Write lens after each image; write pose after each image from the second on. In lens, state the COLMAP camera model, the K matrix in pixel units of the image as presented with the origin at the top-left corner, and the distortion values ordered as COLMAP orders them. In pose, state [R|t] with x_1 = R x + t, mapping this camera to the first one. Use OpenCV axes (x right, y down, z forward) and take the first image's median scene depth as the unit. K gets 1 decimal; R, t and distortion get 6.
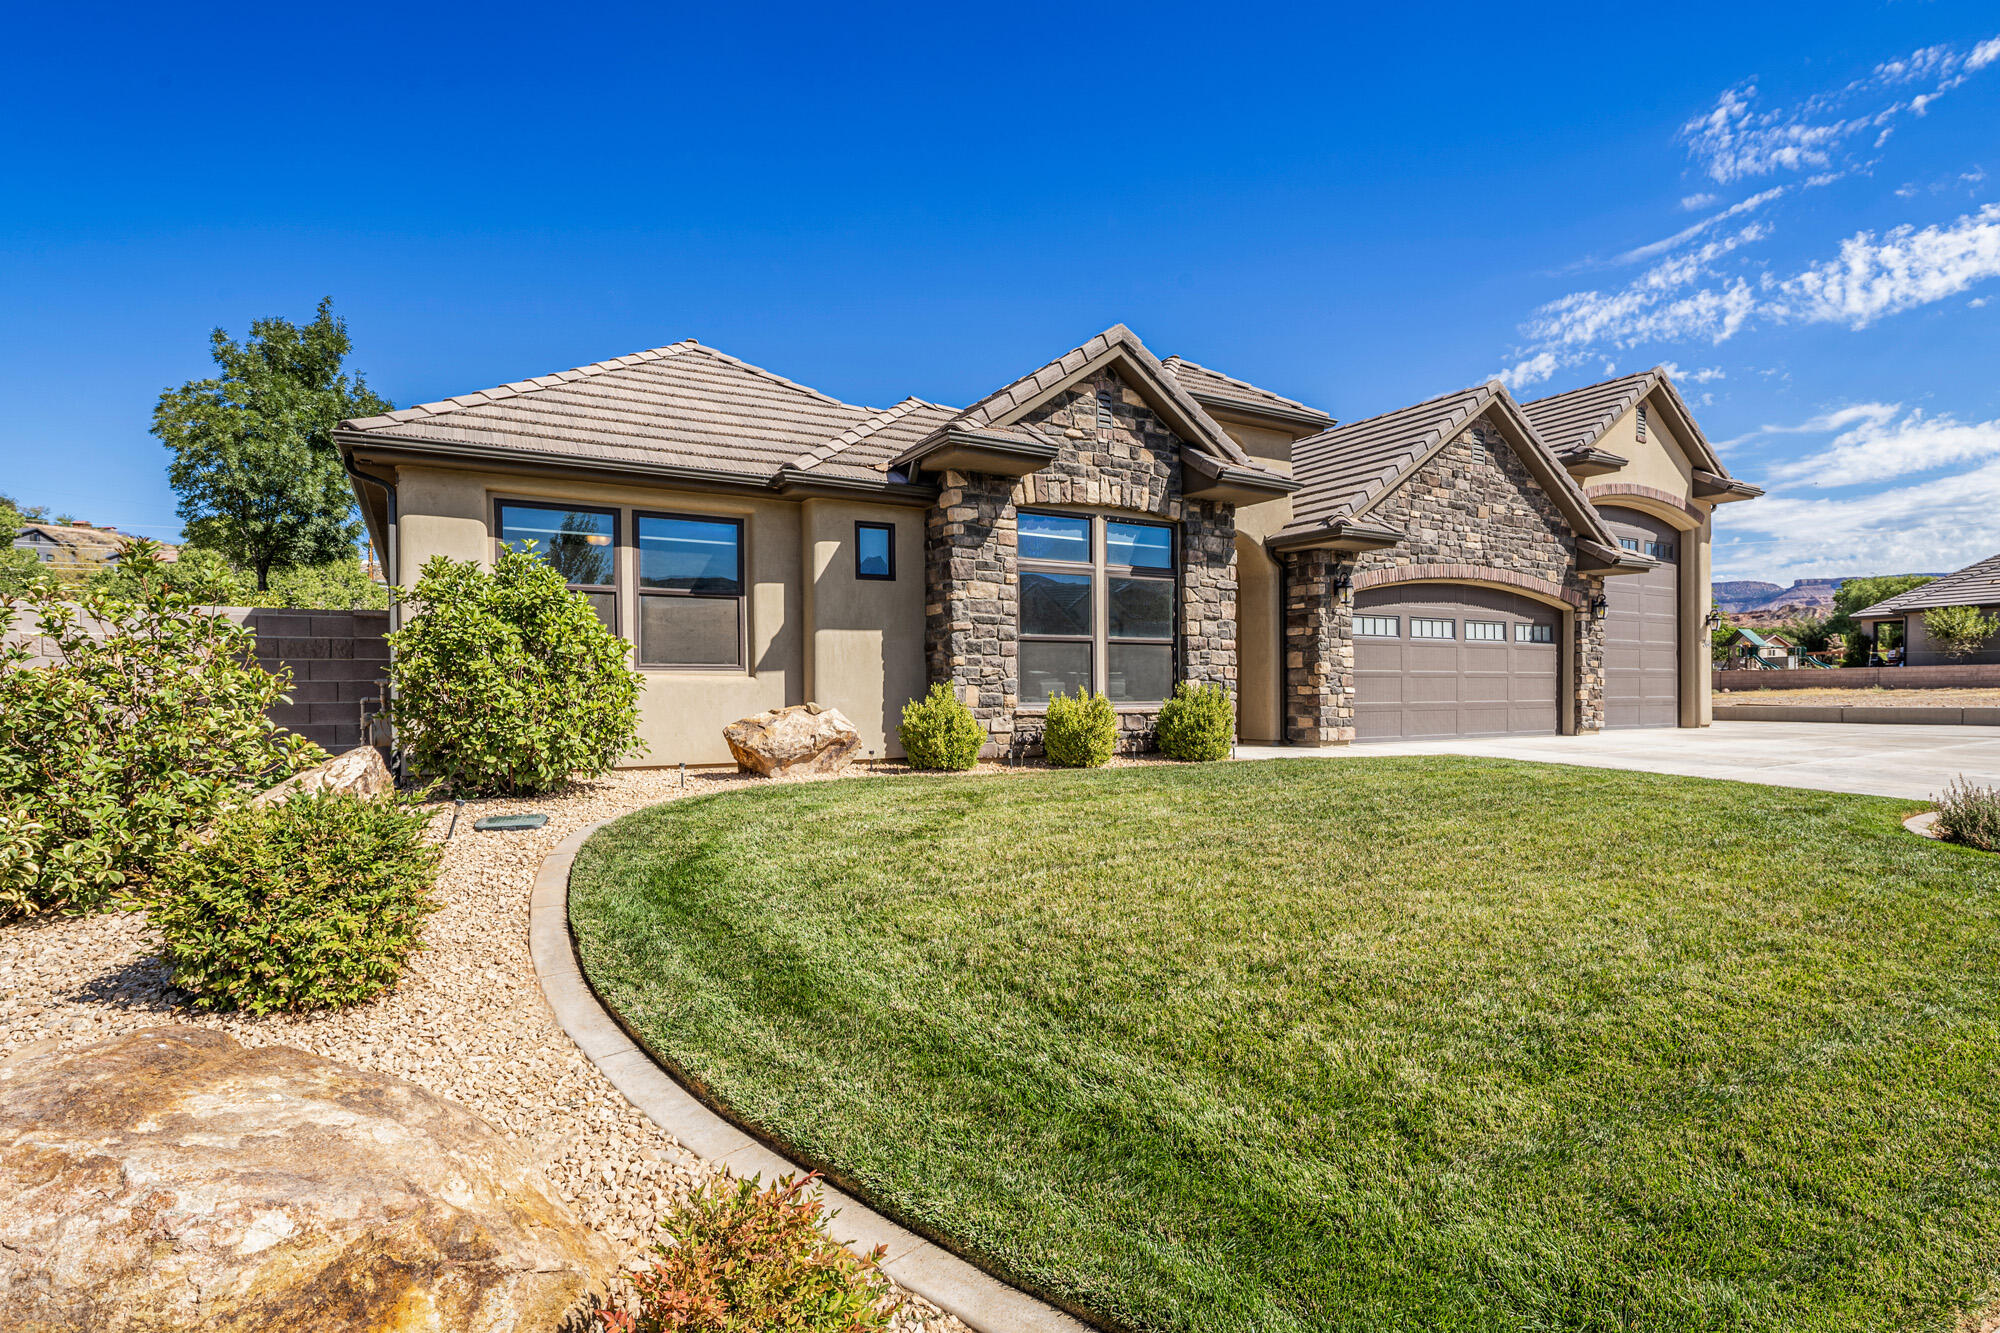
lens RADIAL K [[981.7, 0, 1008.6], [0, 981.7, 688.1], [0, 0, 1]] dist [-0.003334, -0.000187]
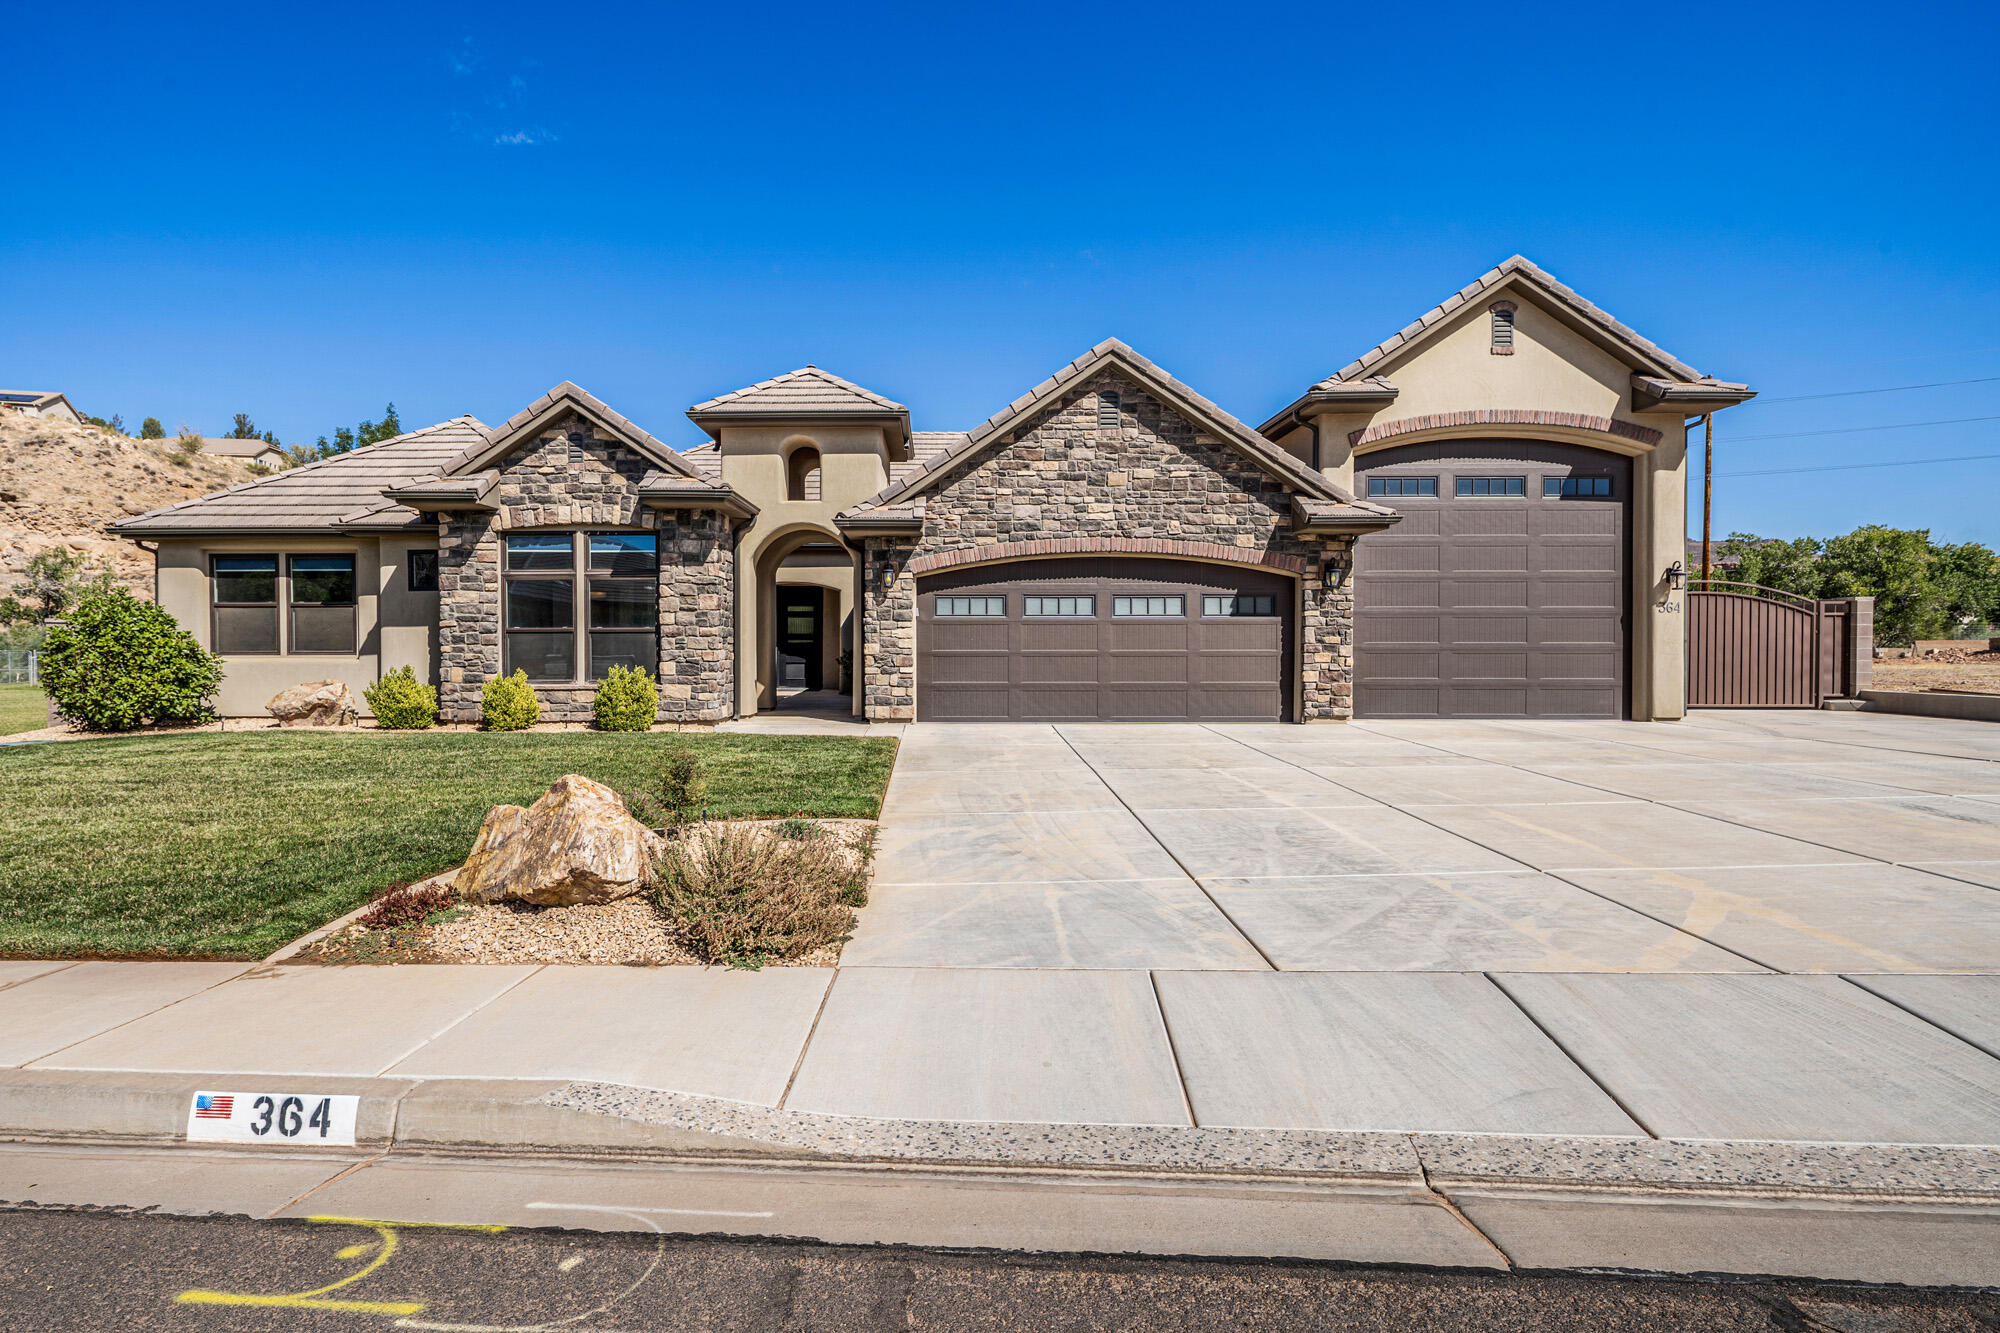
lens RADIAL K [[1077.4, 0, 985.6], [0, 1077.4, 650.4], [0, 0, 1]] dist [0.000204, -0.000246]
pose [[0.858053, 0.004671, -0.513540, 1.023874], [-0.001005, 0.999972, 0.007415, -0.027976], [0.513560, -0.005846, 0.858034, 0.066990]]
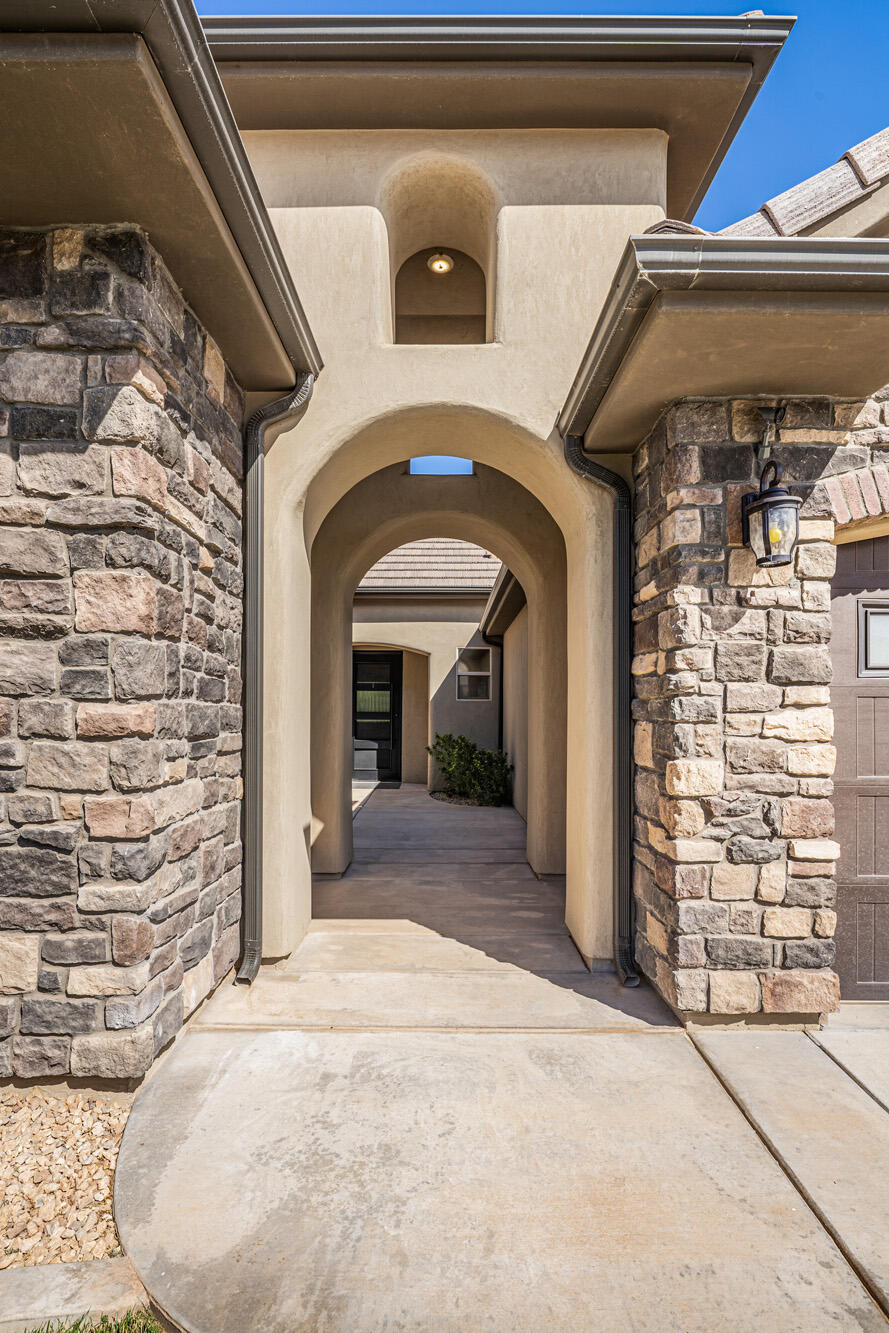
lens RADIAL K [[654.3, 0, 465.0], [0, 654.3, 712.9], [0, 0, 1]] dist [-0.003334, -0.000187]
pose [[0.862813, 0.003125, -0.505514, 0.363510], [-0.003681, 0.999993, -0.000100, -0.041087], [0.505510, 0.001947, 0.862818, 0.783096]]
